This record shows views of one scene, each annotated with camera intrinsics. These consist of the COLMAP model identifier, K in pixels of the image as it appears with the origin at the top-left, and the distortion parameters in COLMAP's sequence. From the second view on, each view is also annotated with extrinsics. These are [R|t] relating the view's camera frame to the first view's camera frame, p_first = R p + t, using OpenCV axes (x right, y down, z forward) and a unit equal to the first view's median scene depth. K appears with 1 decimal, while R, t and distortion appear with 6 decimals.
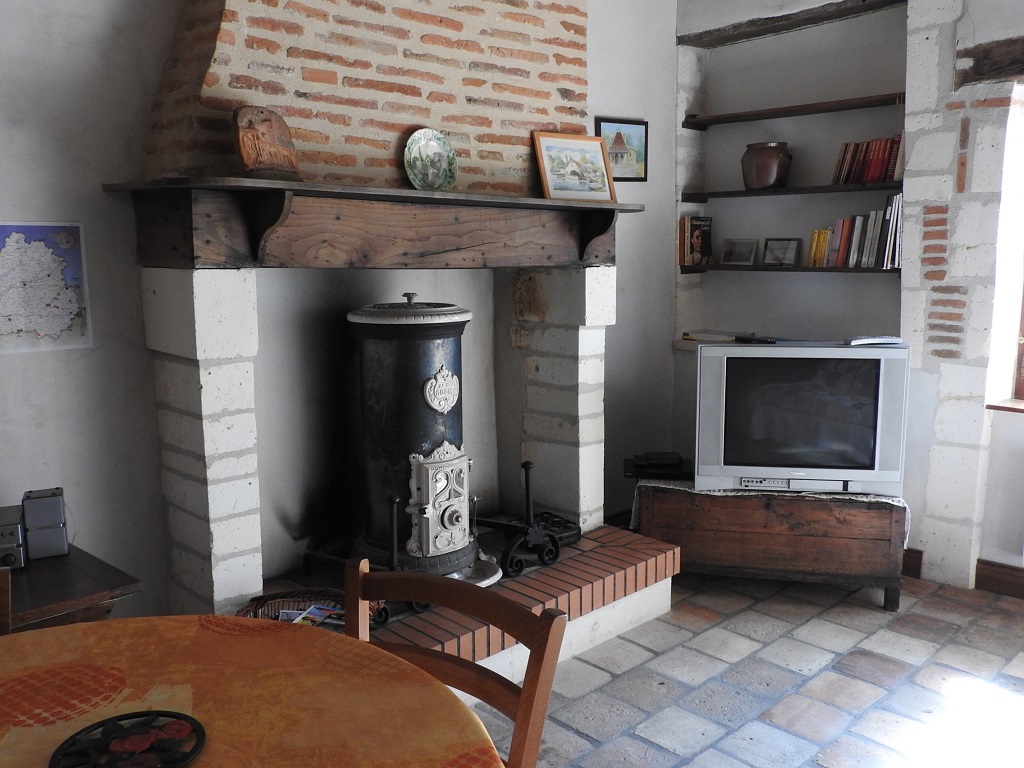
lens RADIAL K [[887.6, 0, 511.9], [0, 887.6, 385.4], [0, 0, 1]] dist [0.001890, -0.002239]
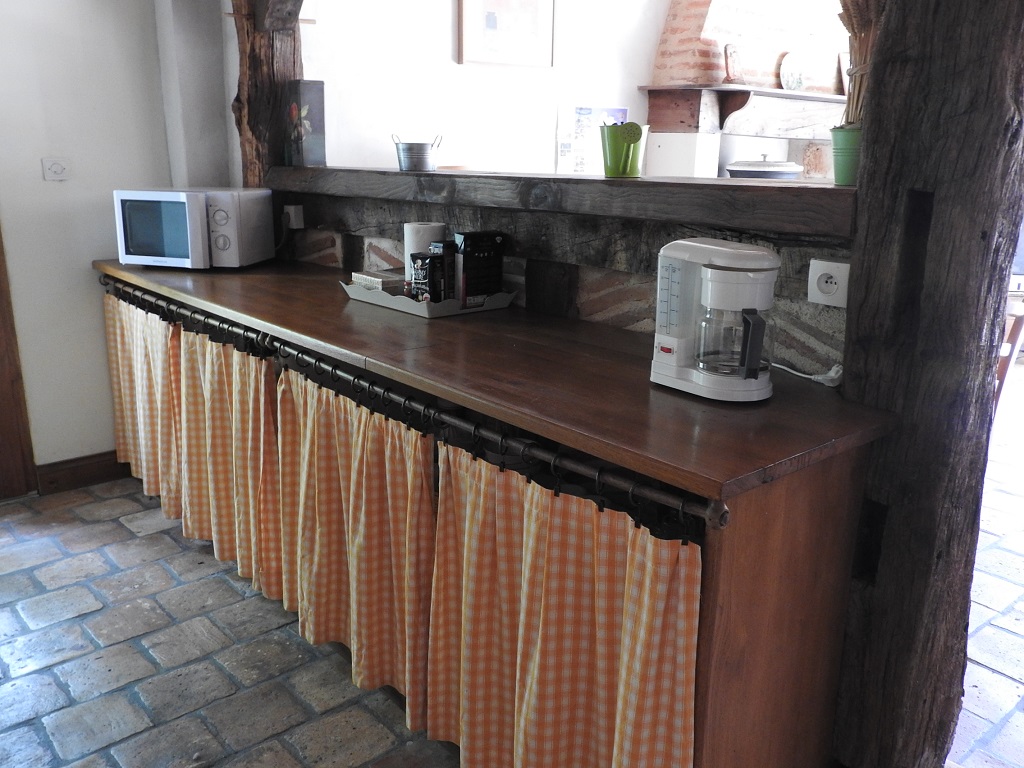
lens RADIAL K [[887.6, 0, 512.4], [0, 887.6, 385.6], [0, 0, 1]] dist [0.001890, -0.002239]
pose [[0.996056, 0.041527, -0.078404, -0.474047], [-0.032210, 0.992661, 0.116560, 0.160699], [0.082669, -0.113575, 0.990084, -0.798432]]
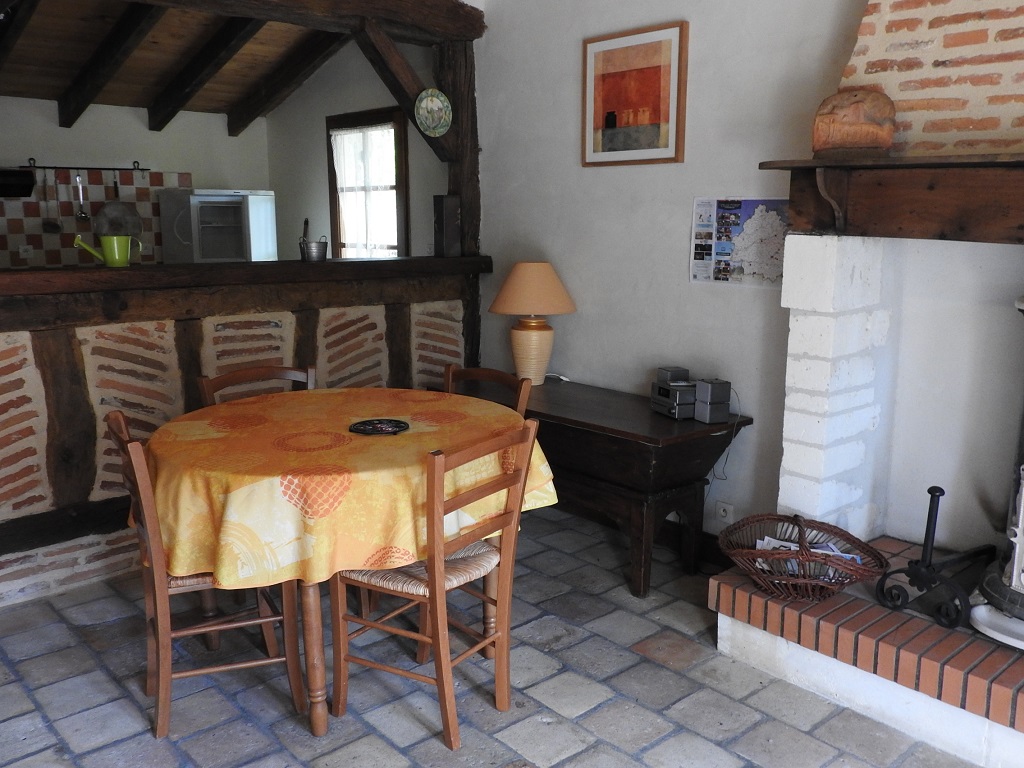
lens RADIAL K [[887.6, 0, 511.0], [0, 887.6, 383.3], [0, 0, 1]] dist [0.001890, -0.002239]
pose [[-0.033293, 0.197187, -0.979801, 0.750547], [-0.153803, 0.967656, 0.199969, -0.095960], [0.987541, 0.157353, -0.001888, 0.529743]]
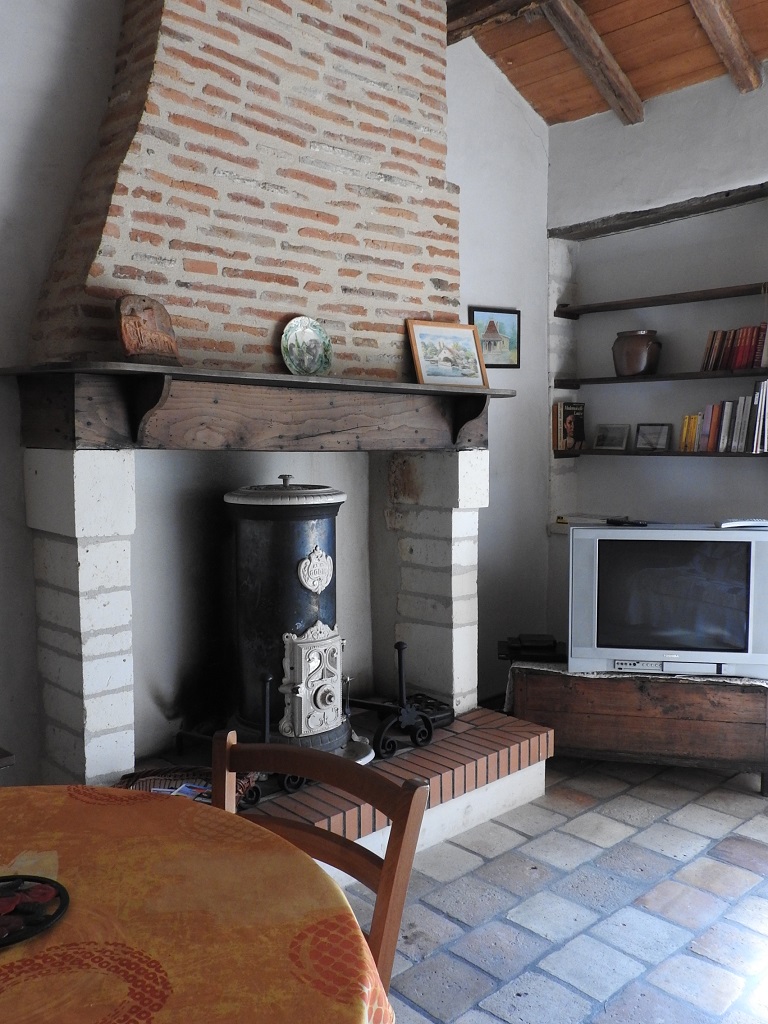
lens RADIAL K [[887.6, 0, 379.8], [0, 887.6, 512.3], [0, 0, 1]] dist [0.001890, -0.002239]
pose [[0.999883, 0.003608, -0.014893, 0.009843], [-0.004595, 0.997759, -0.066759, 0.007205], [0.014619, 0.066820, 0.997658, -0.016218]]
